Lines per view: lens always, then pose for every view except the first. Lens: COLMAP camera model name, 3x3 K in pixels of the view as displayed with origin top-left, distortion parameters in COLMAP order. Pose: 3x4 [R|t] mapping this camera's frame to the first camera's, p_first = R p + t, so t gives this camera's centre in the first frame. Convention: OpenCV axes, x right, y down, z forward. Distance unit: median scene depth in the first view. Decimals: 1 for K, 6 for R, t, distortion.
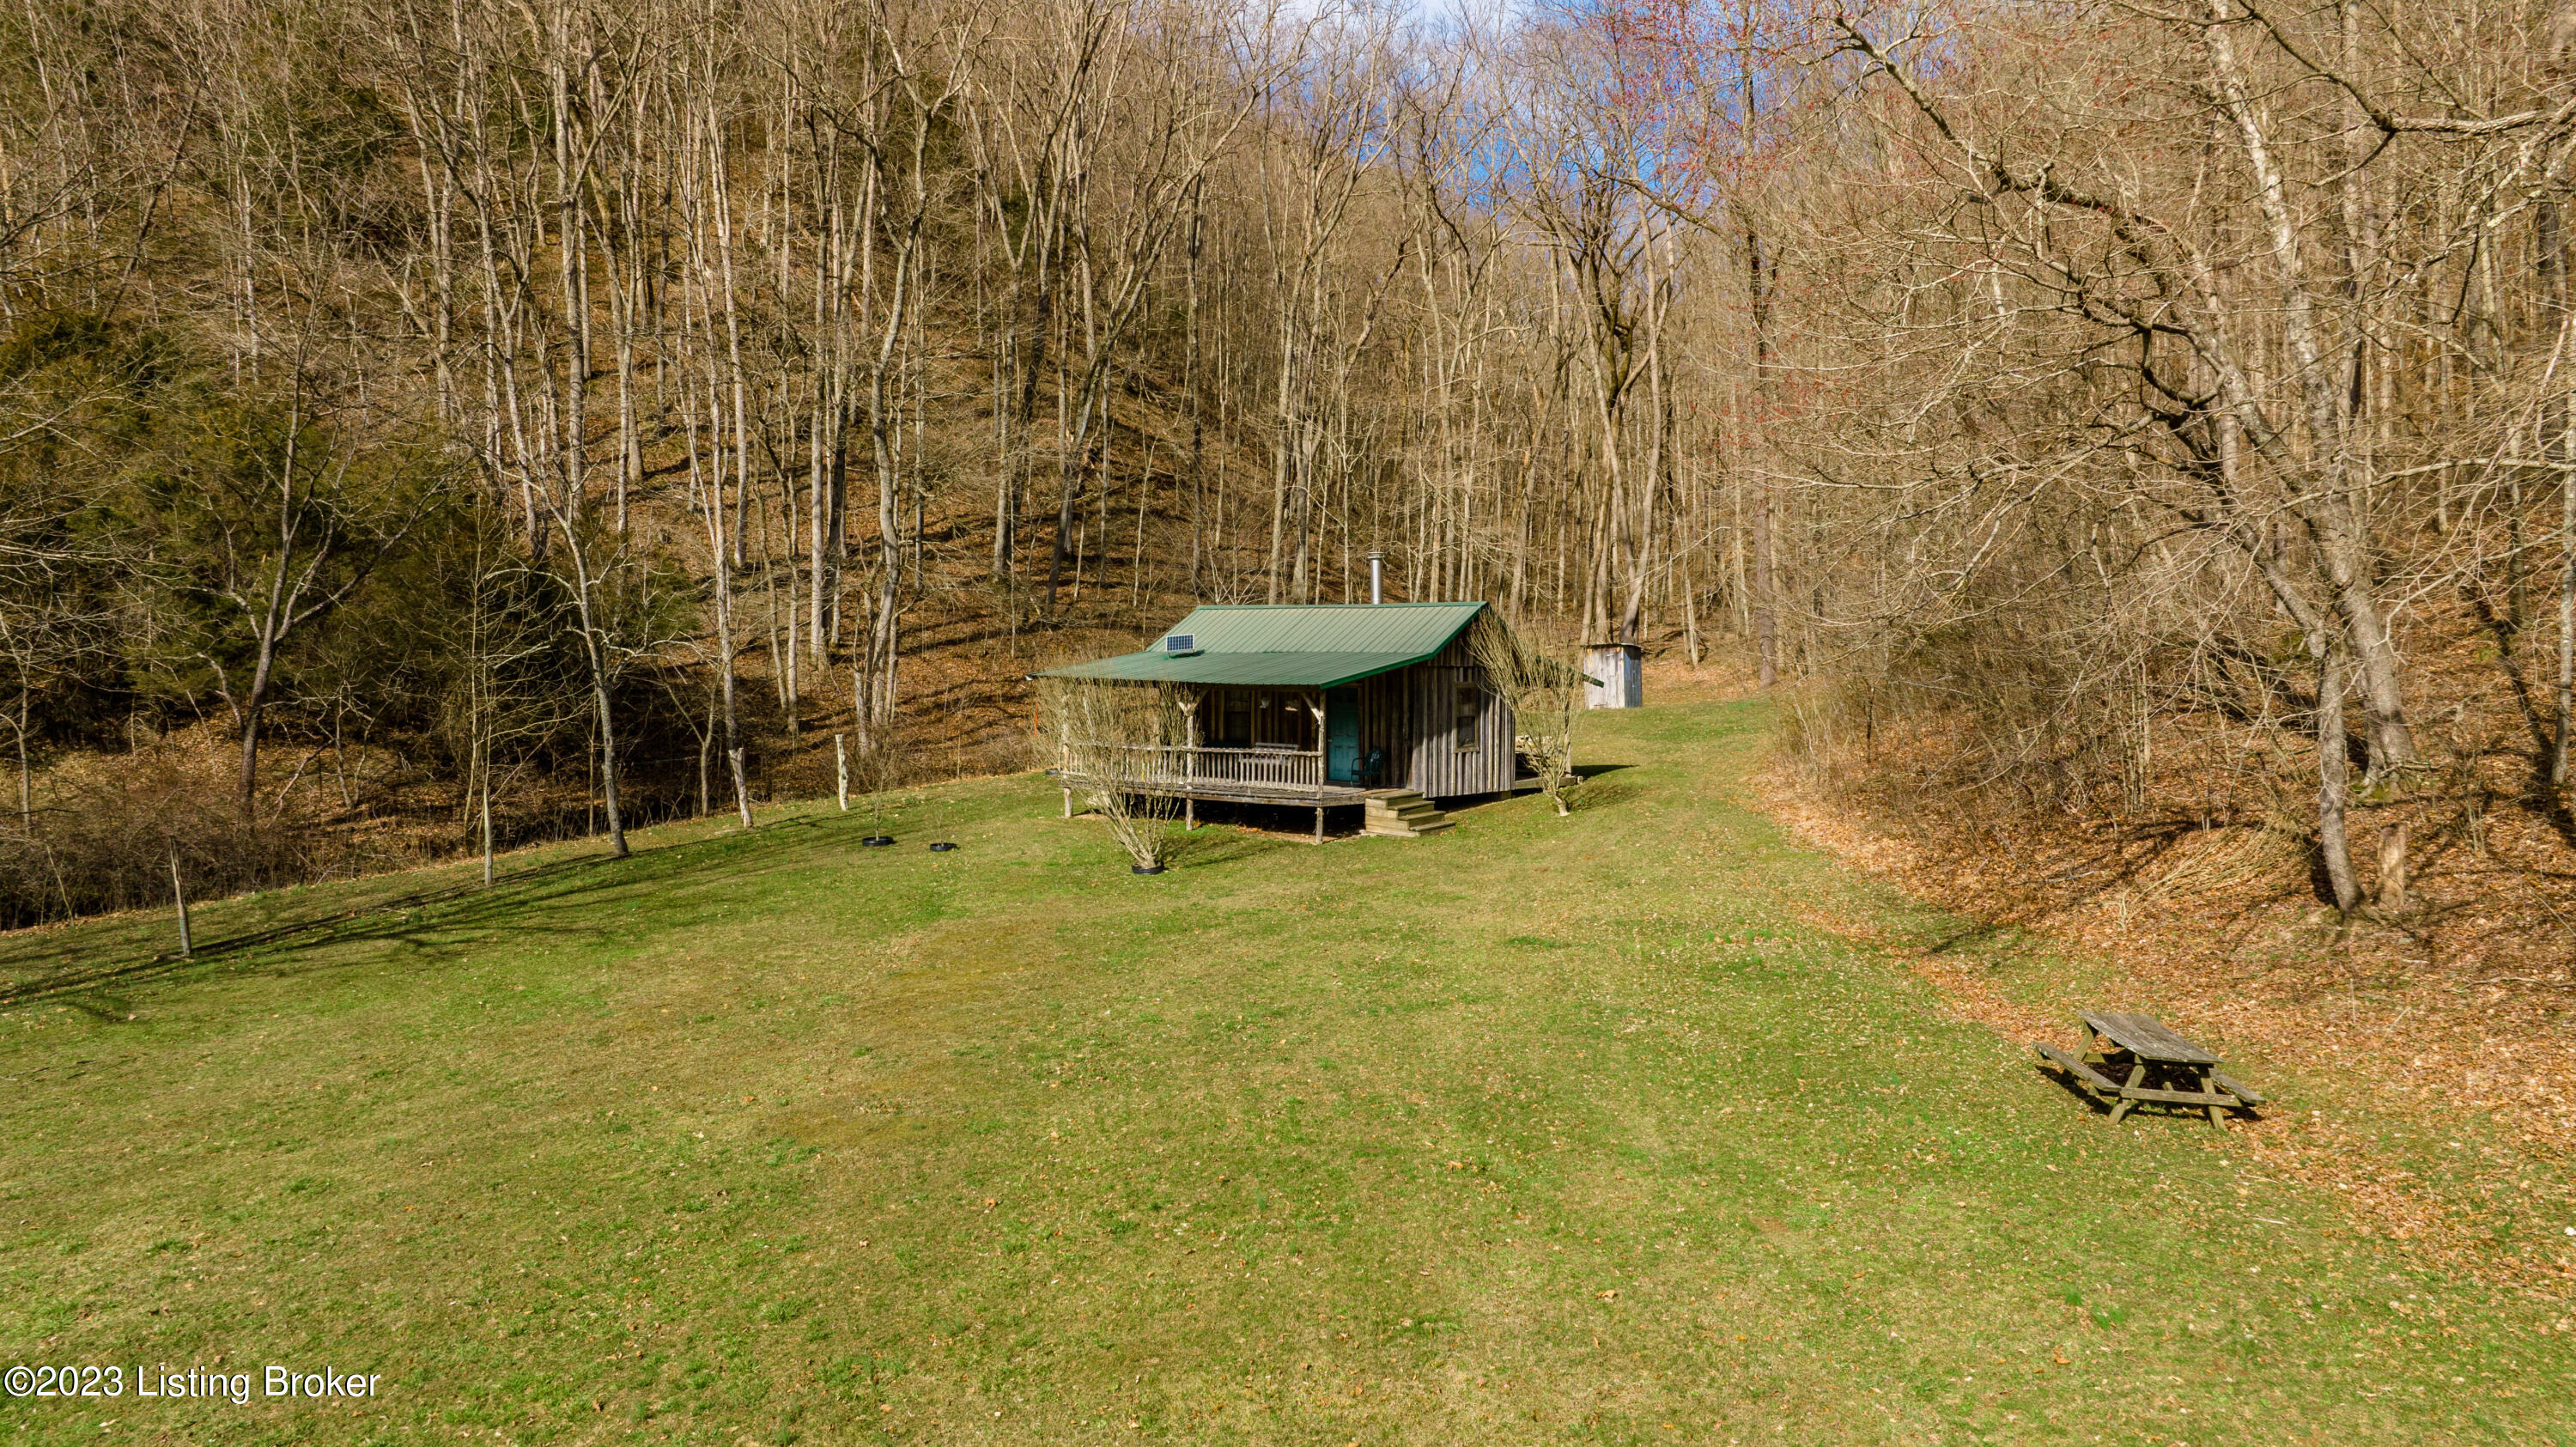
lens RADIAL K [[1803.5, 0, 1288.0], [0, 1803.5, 723.5], [0, 0, 1]] dist [-0.039839, 0.049279]
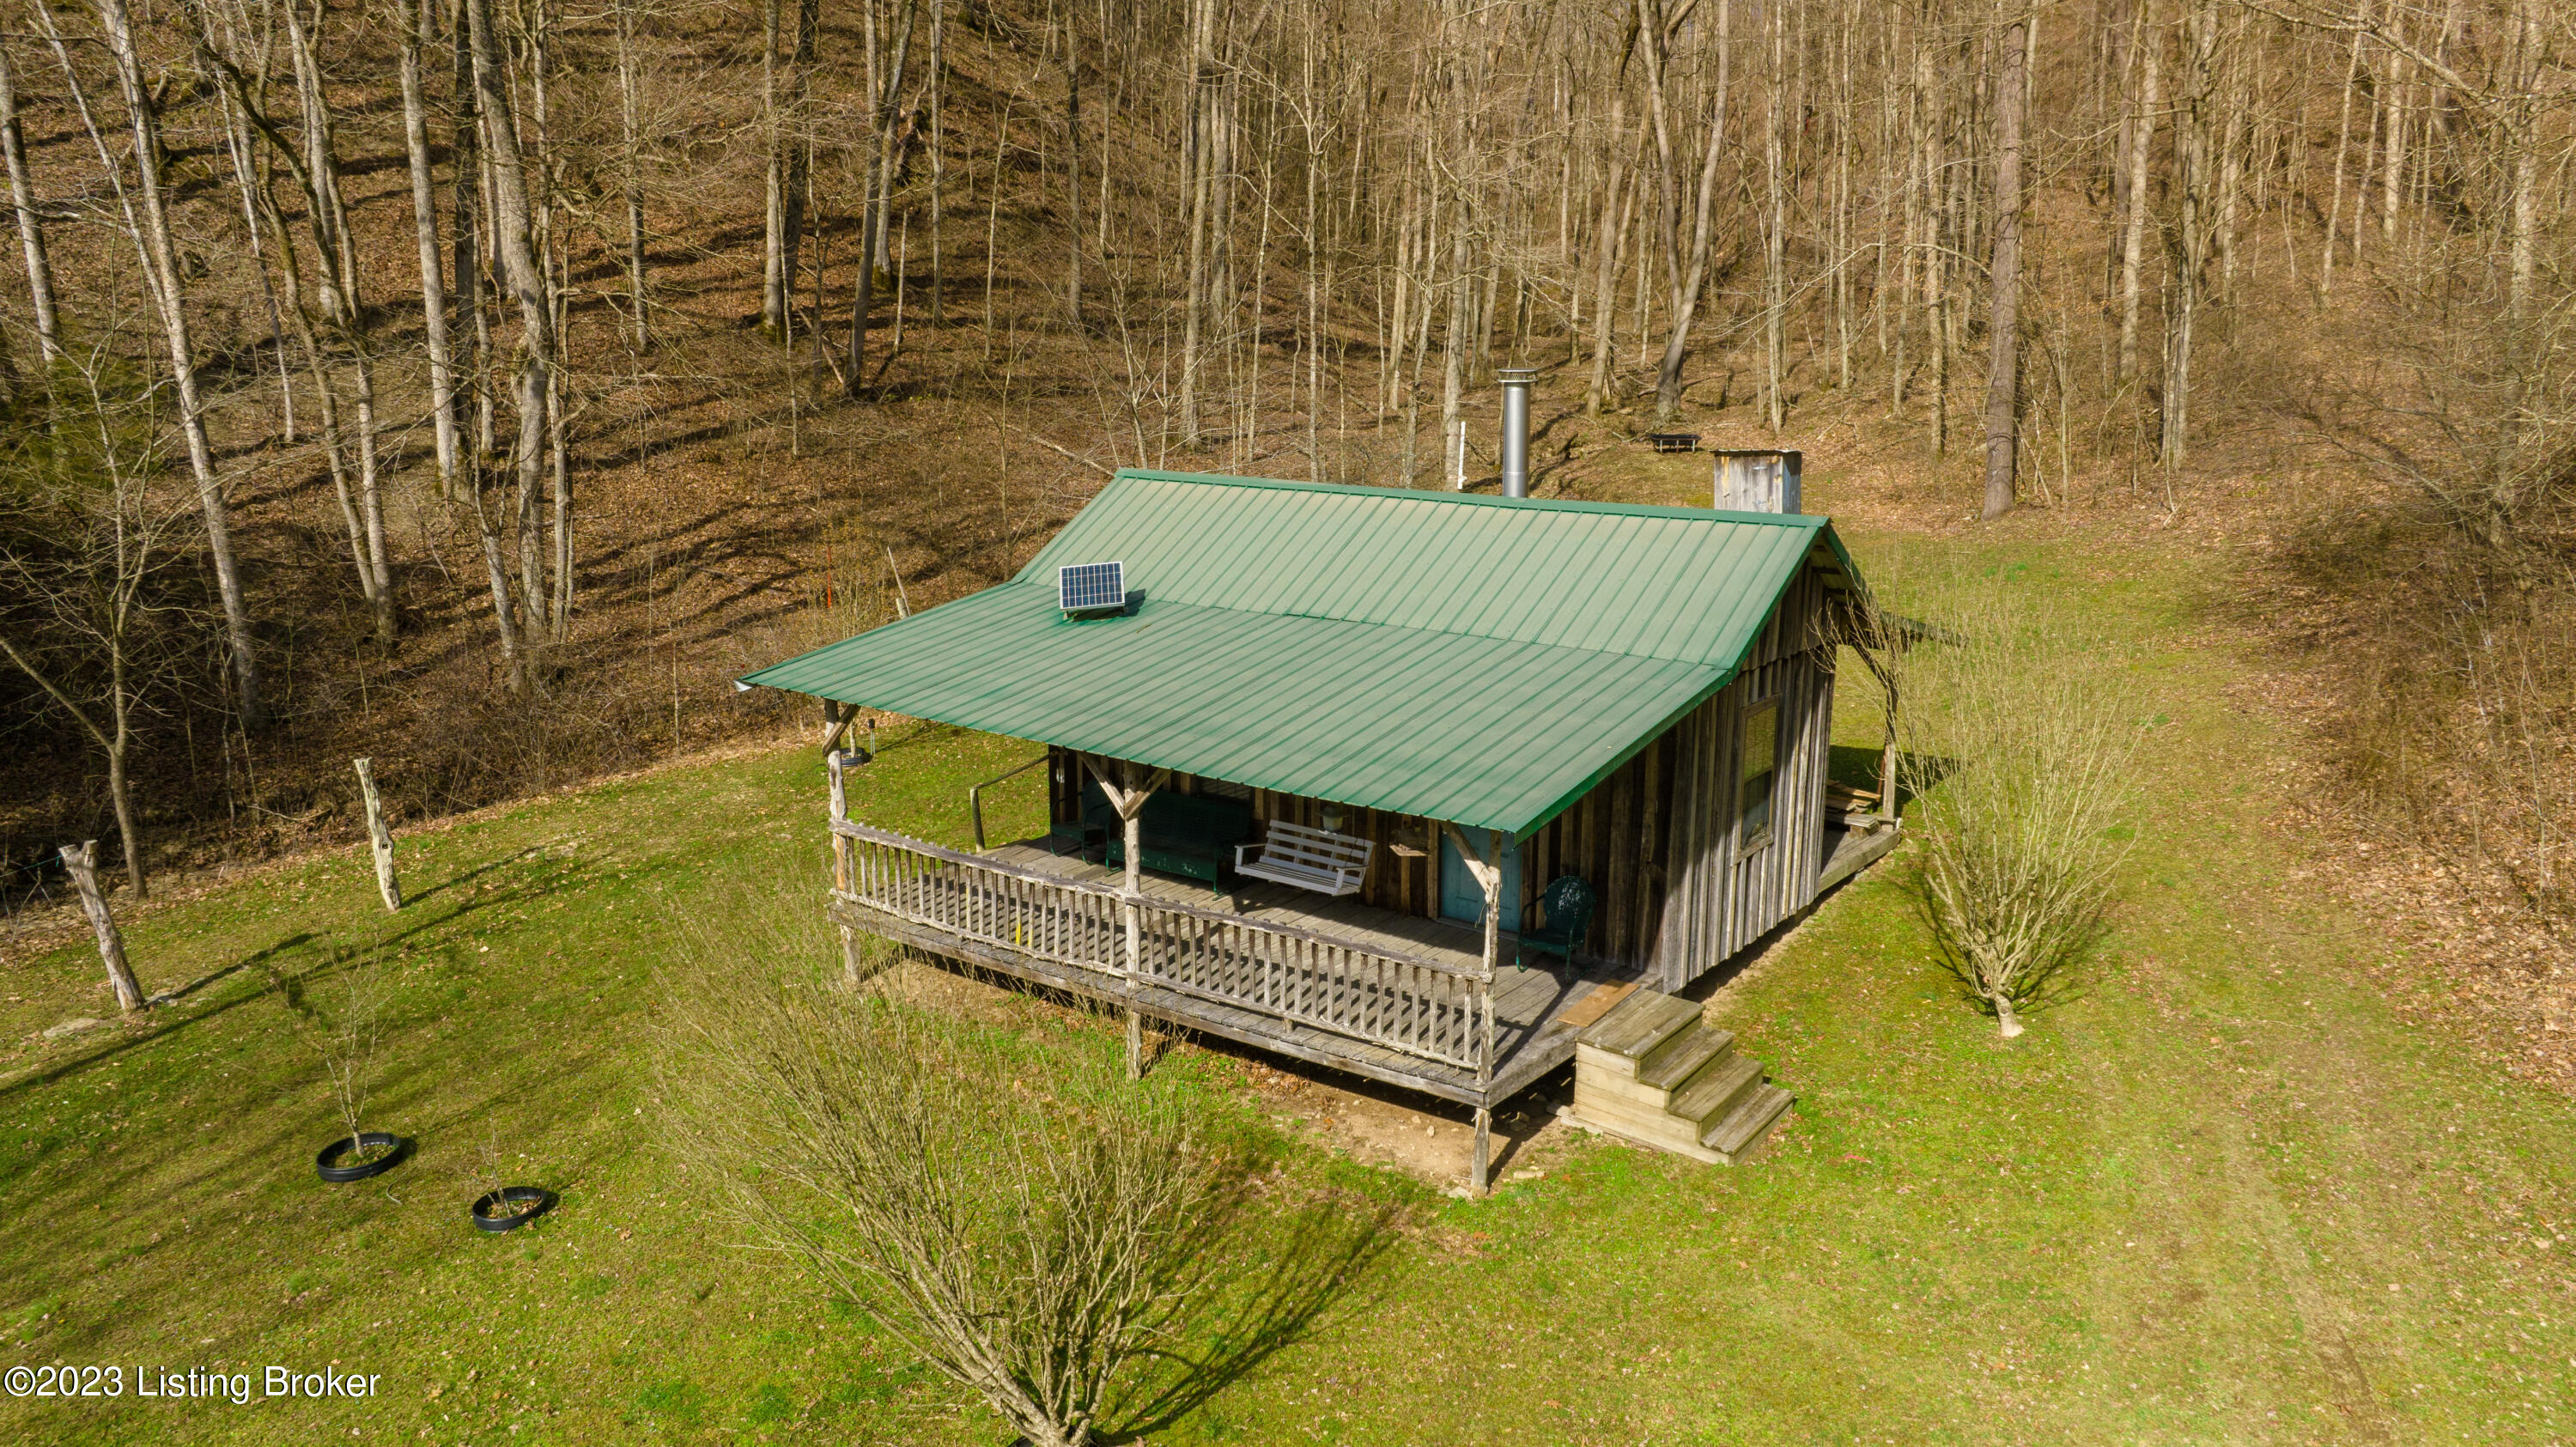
lens RADIAL K [[1803.5, 0, 1288.0], [0, 1803.5, 723.5], [0, 0, 1]] dist [-0.039839, 0.049279]
pose [[0.997076, -0.017103, 0.074484, -0.033360], [0.003409, 0.983620, 0.180224, -0.067219], [-0.076346, -0.179443, 0.980801, 0.405410]]
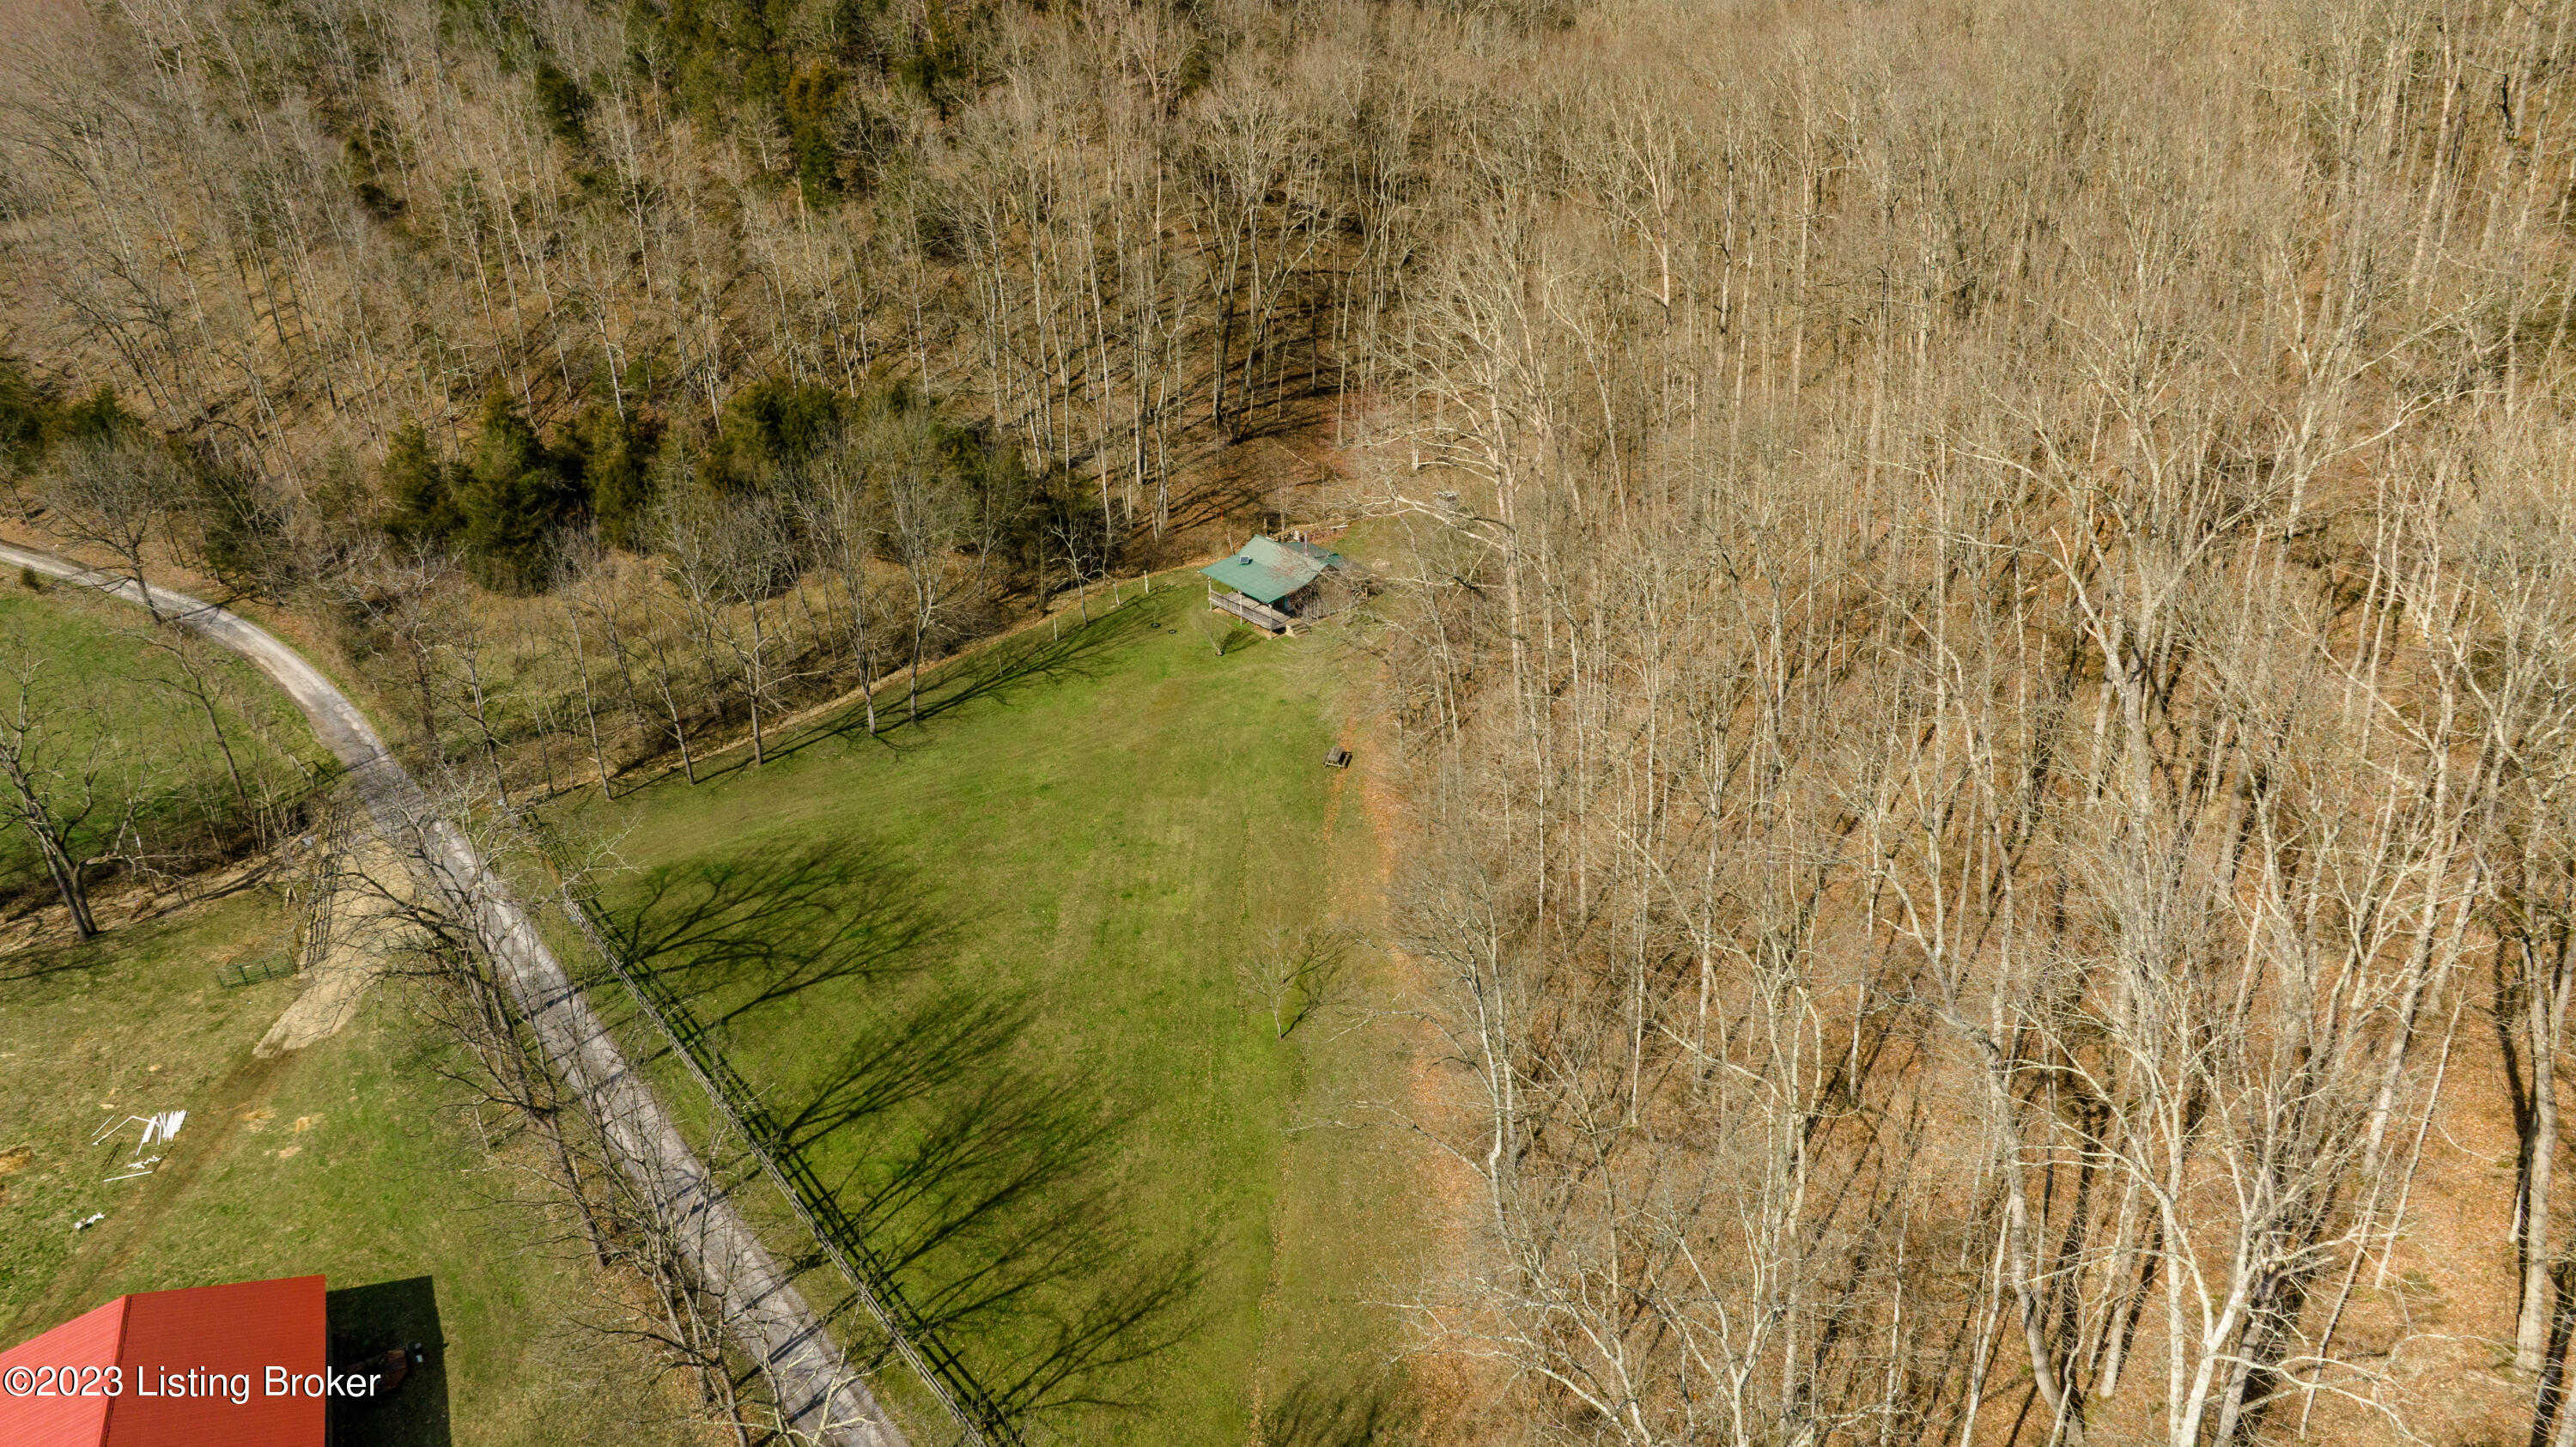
lens RADIAL K [[1803.5, 0, 1288.0], [0, 1803.5, 723.5], [0, 0, 1]] dist [-0.039839, 0.049279]
pose [[0.985335, 0.074755, -0.153382, 0.415326], [-0.009598, 0.921780, 0.387594, -0.794366], [0.170360, -0.380437, 0.908980, -1.611726]]
